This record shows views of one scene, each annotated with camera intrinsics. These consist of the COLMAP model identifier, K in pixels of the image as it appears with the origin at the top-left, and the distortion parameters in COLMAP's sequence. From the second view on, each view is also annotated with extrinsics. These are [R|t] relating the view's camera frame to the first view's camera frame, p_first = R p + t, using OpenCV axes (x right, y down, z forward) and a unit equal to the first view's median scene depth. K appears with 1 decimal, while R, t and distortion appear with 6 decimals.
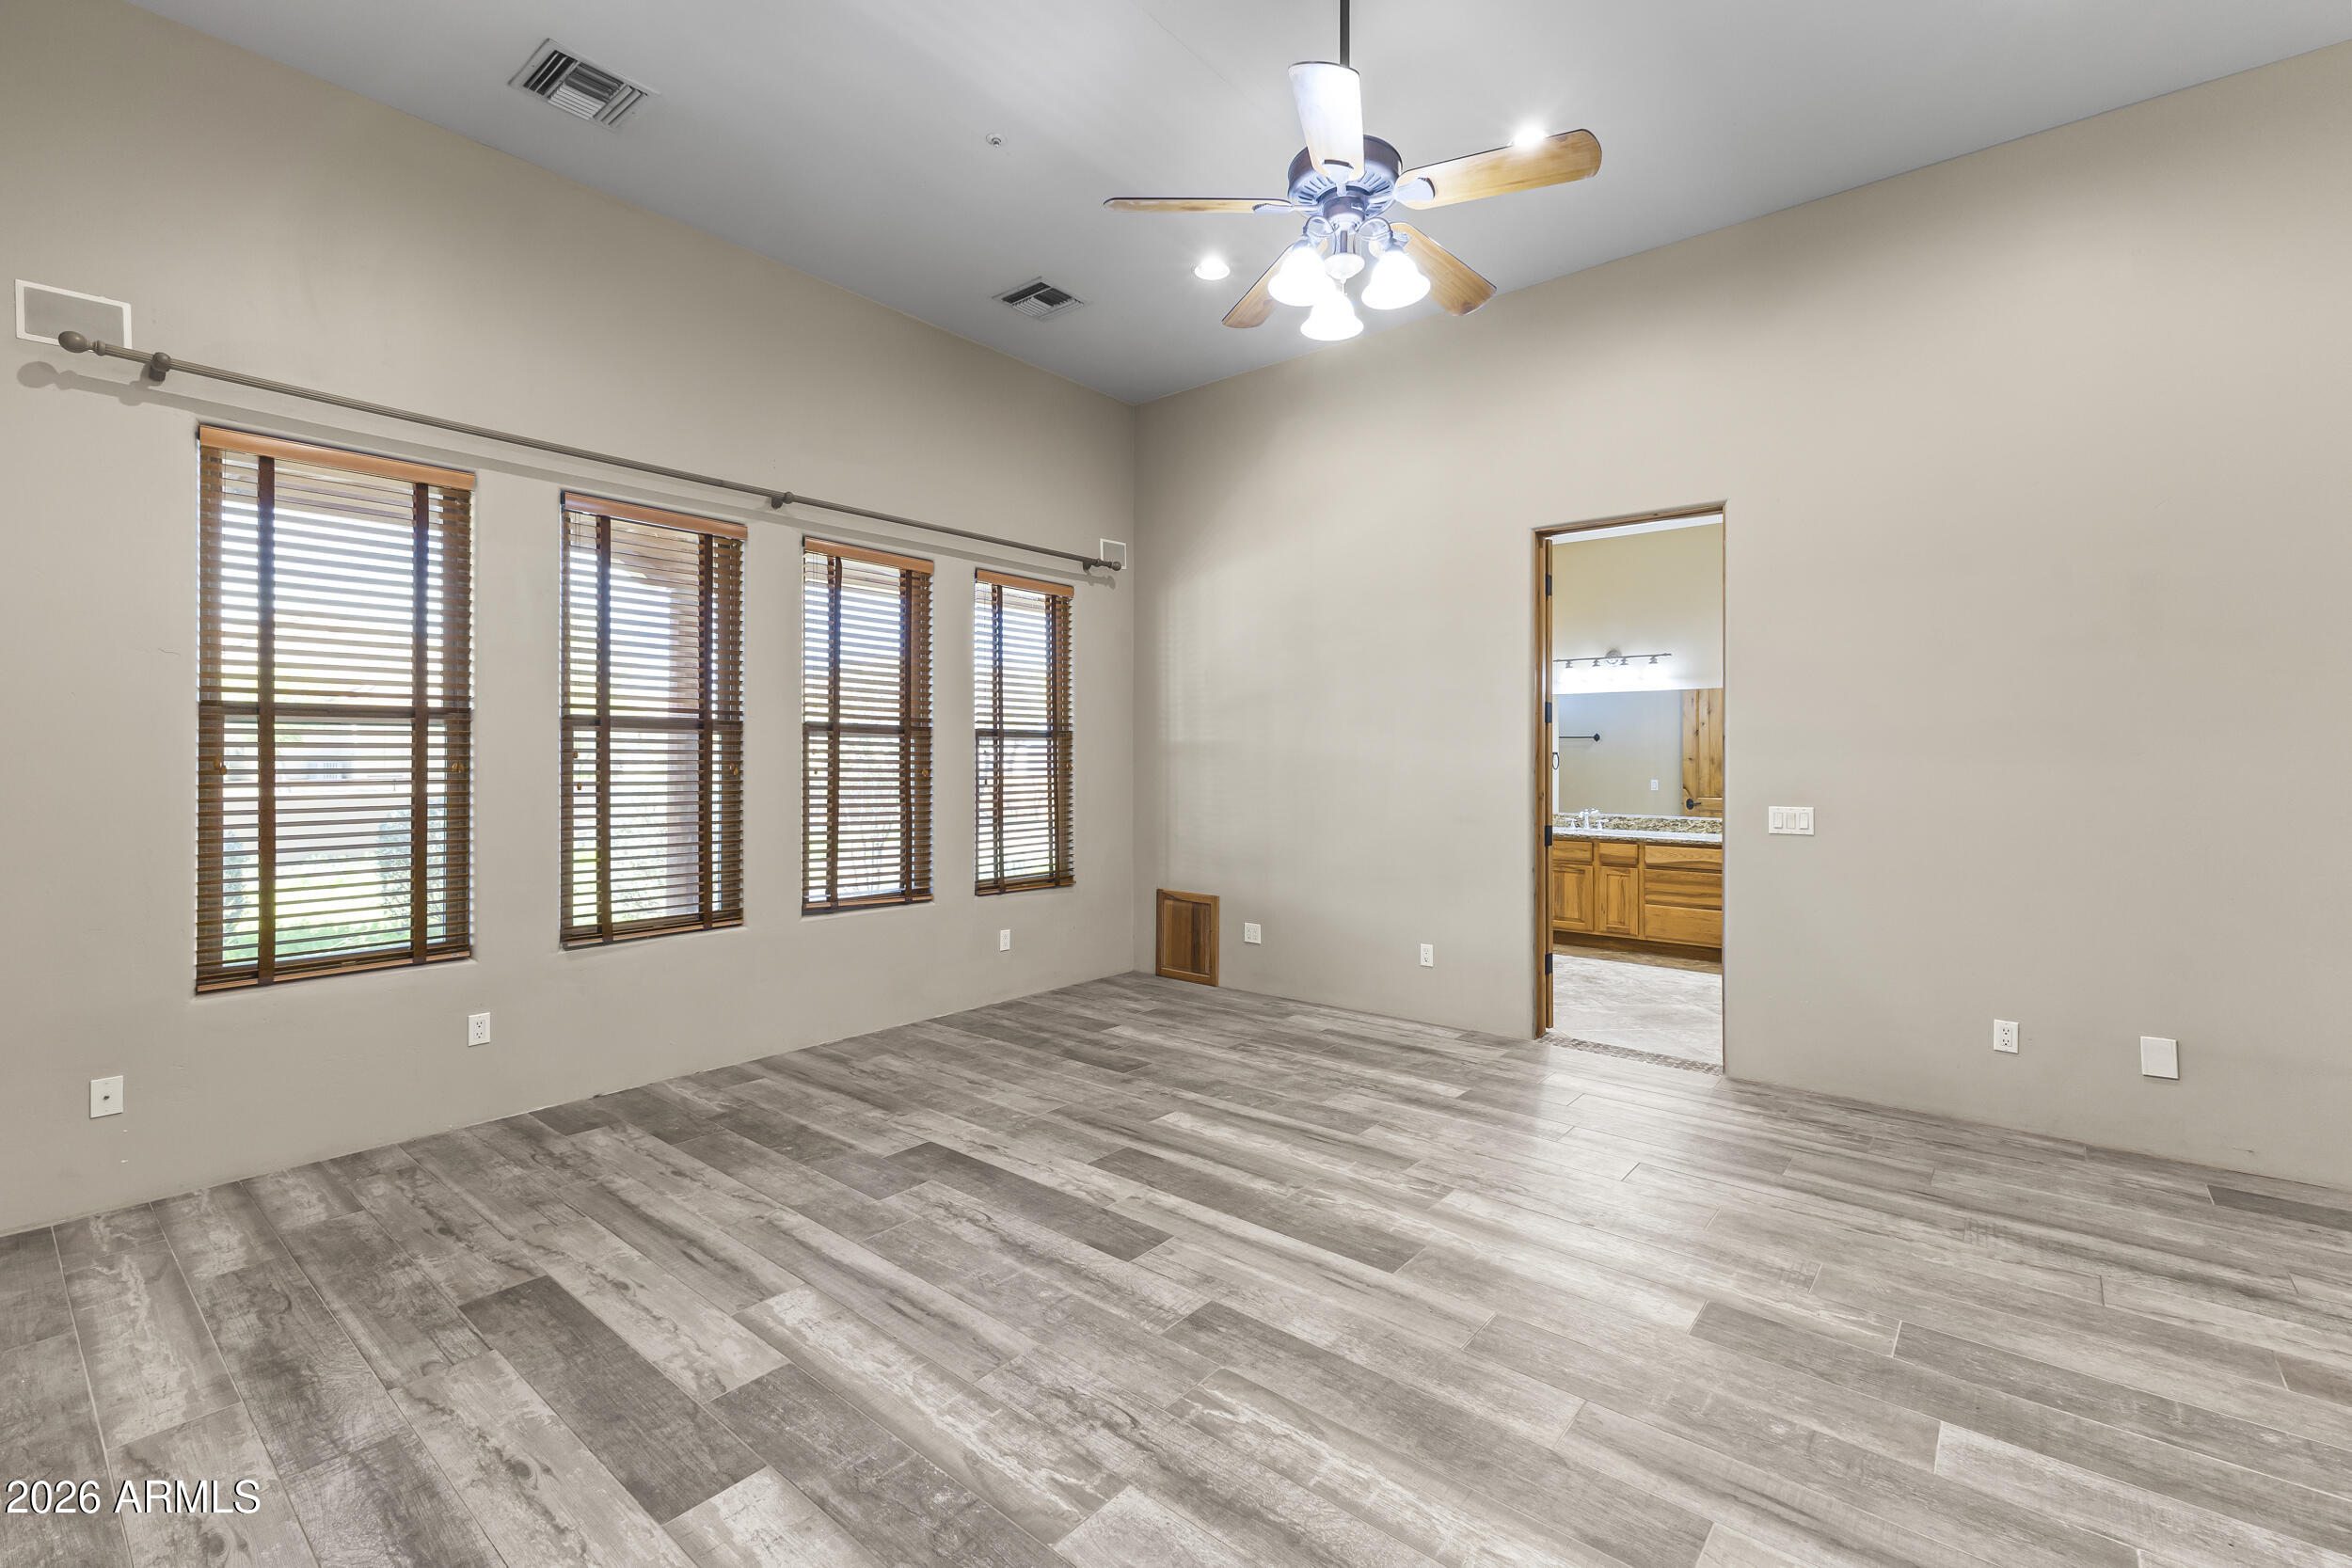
lens RADIAL K [[1024.6, 0, 1188.0], [0, 1024.6, 749.0], [0, 0, 1]] dist [0.005214, 0.000703]
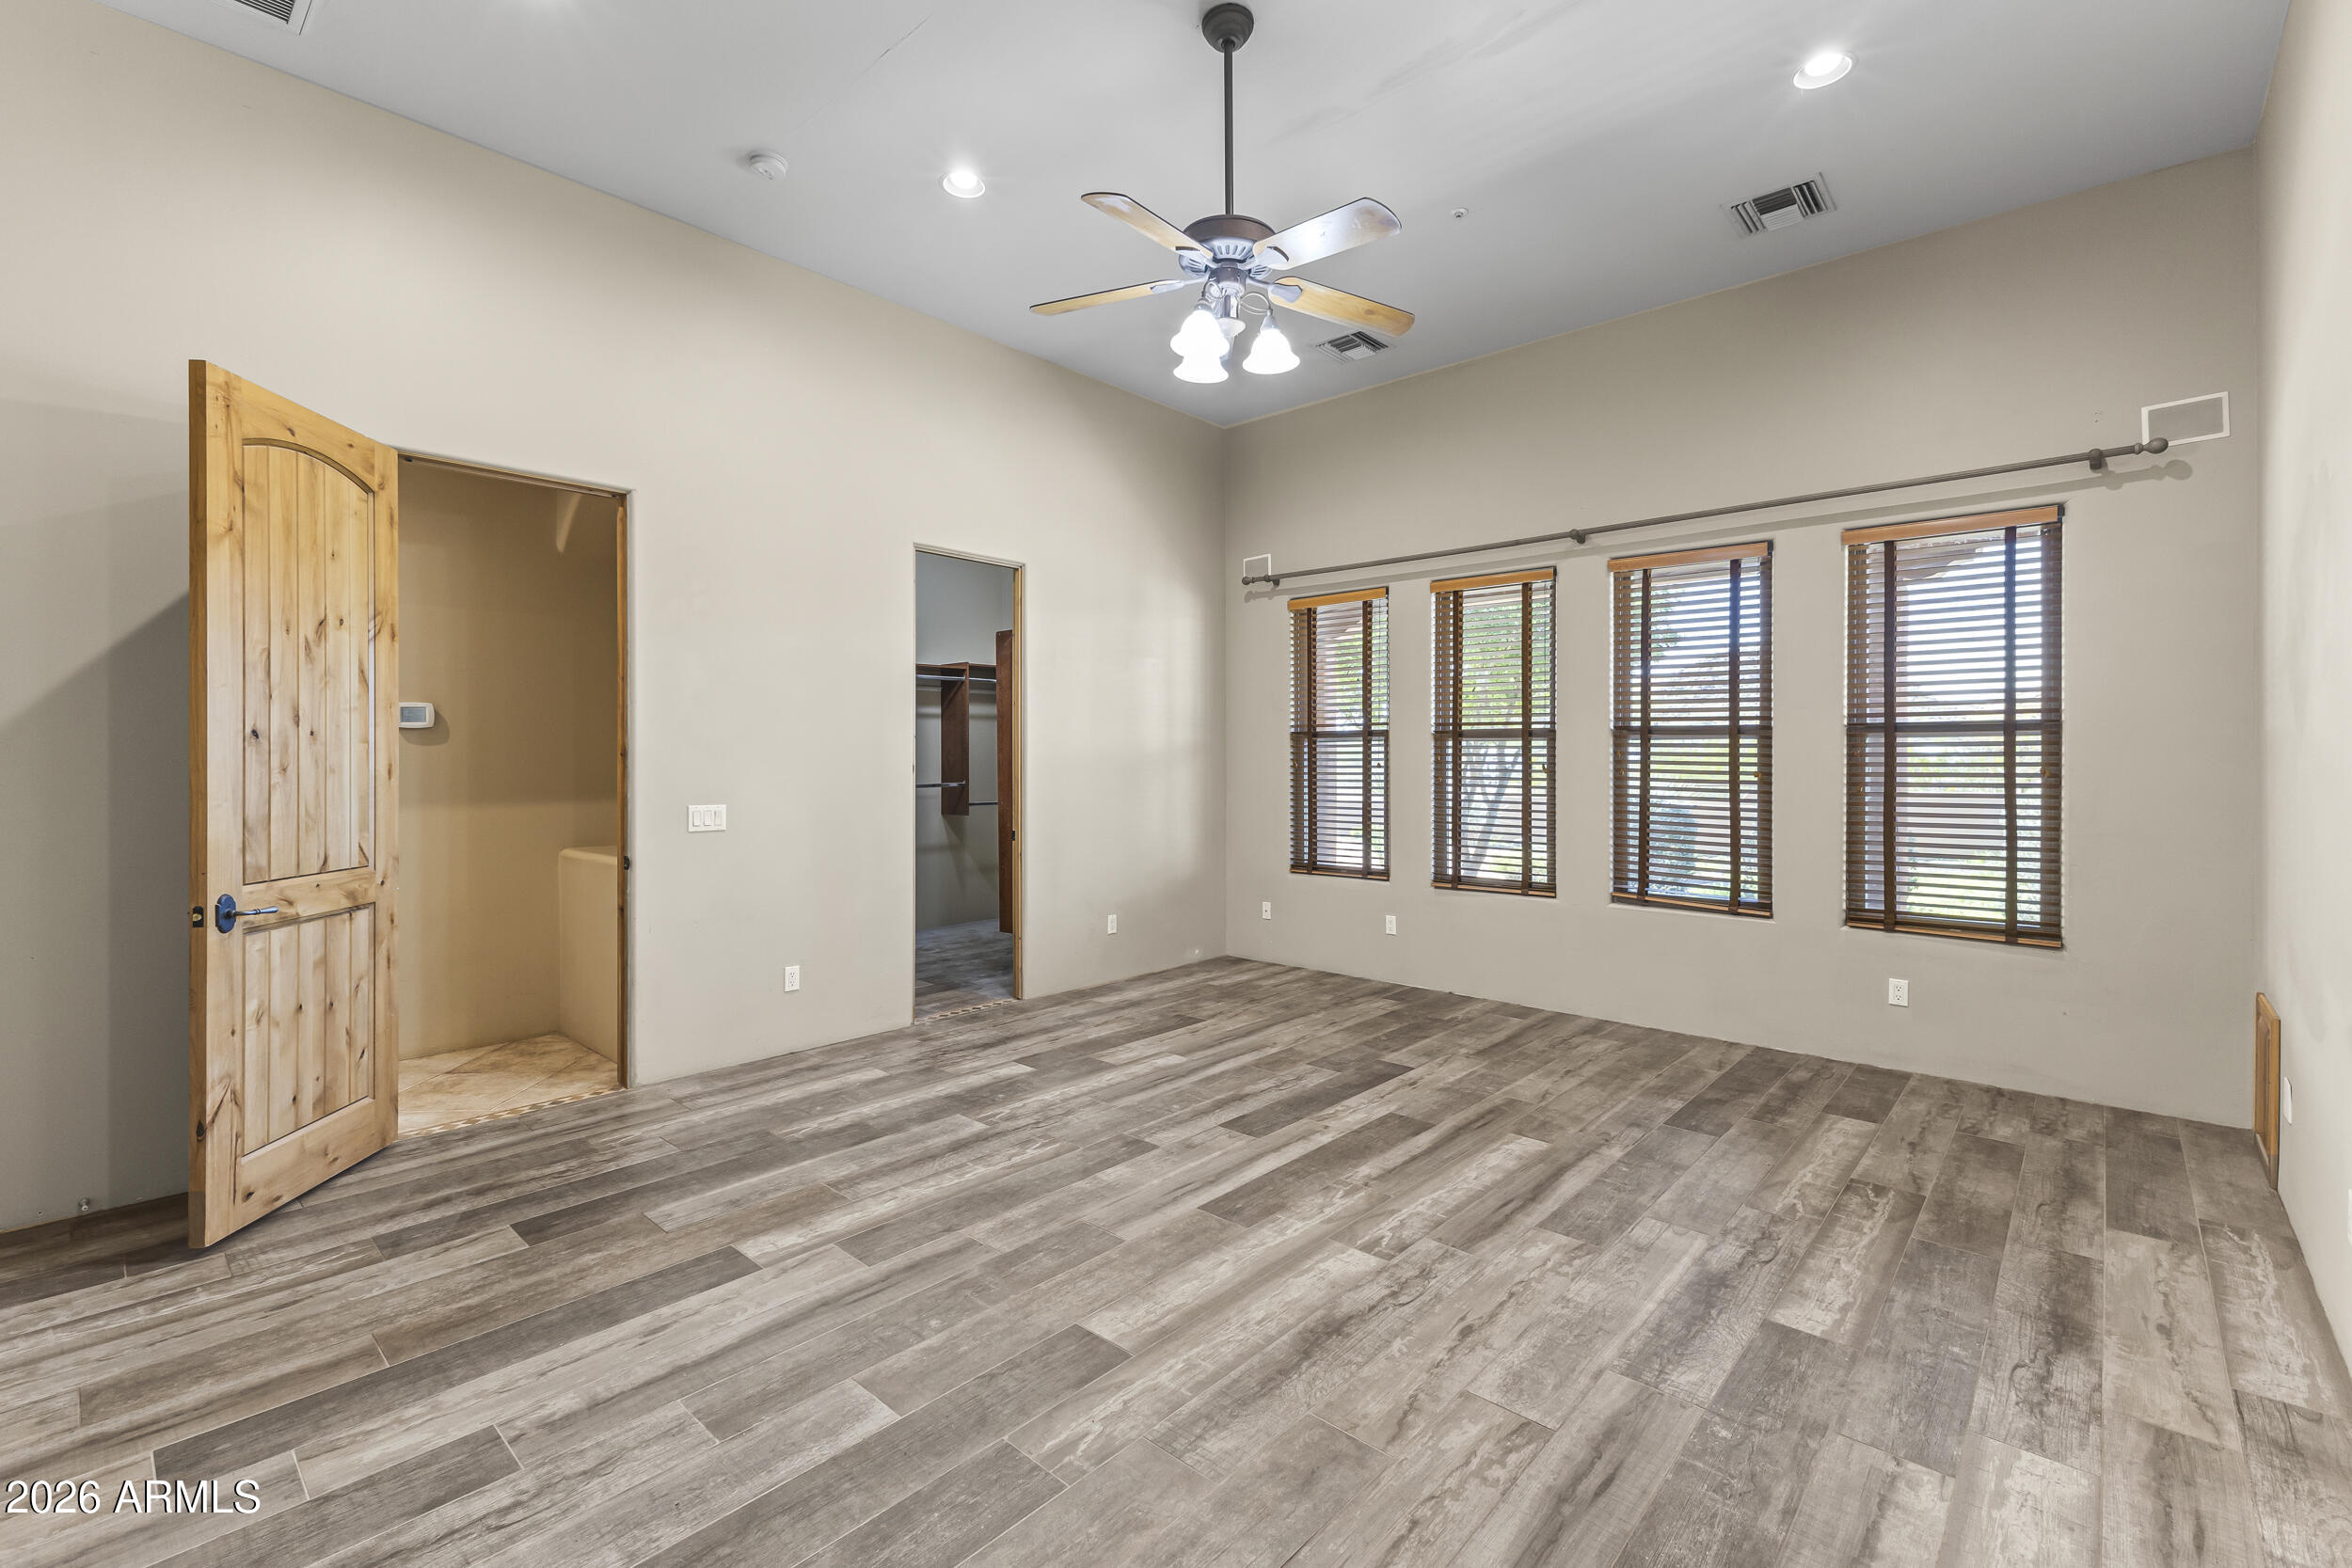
lens RADIAL K [[1024.6, 0, 1176.7], [0, 1024.6, 771.8], [0, 0, 1]] dist [0.005214, 0.000703]
pose [[-0.049729, 0.011947, -0.998691, 1.109802], [0.009804, 0.999886, 0.011473, 0.005839], [0.998715, -0.009220, -0.049840, 0.856976]]
